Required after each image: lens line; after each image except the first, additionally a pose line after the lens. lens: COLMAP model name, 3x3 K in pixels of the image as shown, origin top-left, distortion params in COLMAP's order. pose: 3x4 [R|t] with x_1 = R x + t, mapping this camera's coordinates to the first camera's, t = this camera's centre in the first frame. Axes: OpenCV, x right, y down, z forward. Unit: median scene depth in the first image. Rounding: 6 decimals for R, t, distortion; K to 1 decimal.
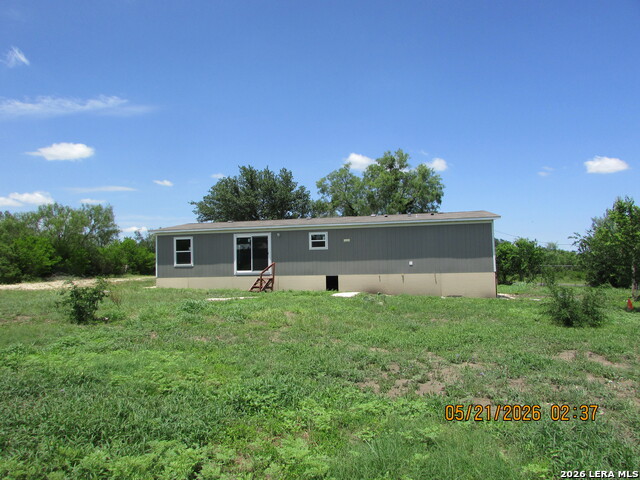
lens RADIAL K [[455.9, 0, 320.0], [0, 455.9, 240.0], [0, 0, 1]] dist [-0.025932, 0.008874]
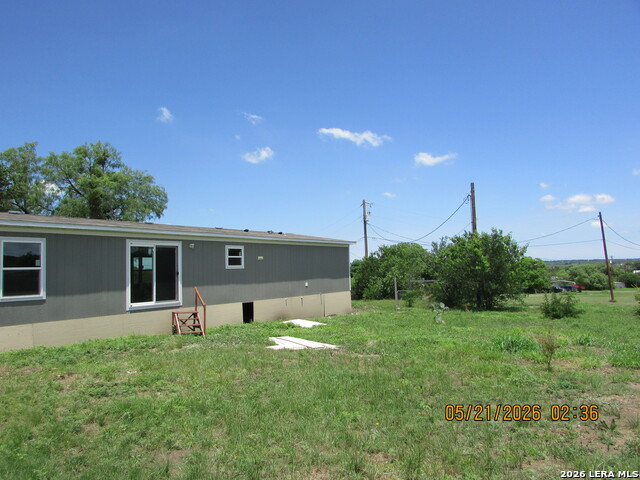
lens RADIAL K [[454.2, 0, 320.0], [0, 454.2, 240.0], [0, 0, 1]] dist [-0.029408, 0.003756]
pose [[0.398862, 0.070634, 0.914287, -0.657026], [-0.025284, 0.997497, -0.066032, 0.020338], [-0.916662, 0.003221, 0.399649, 0.587118]]
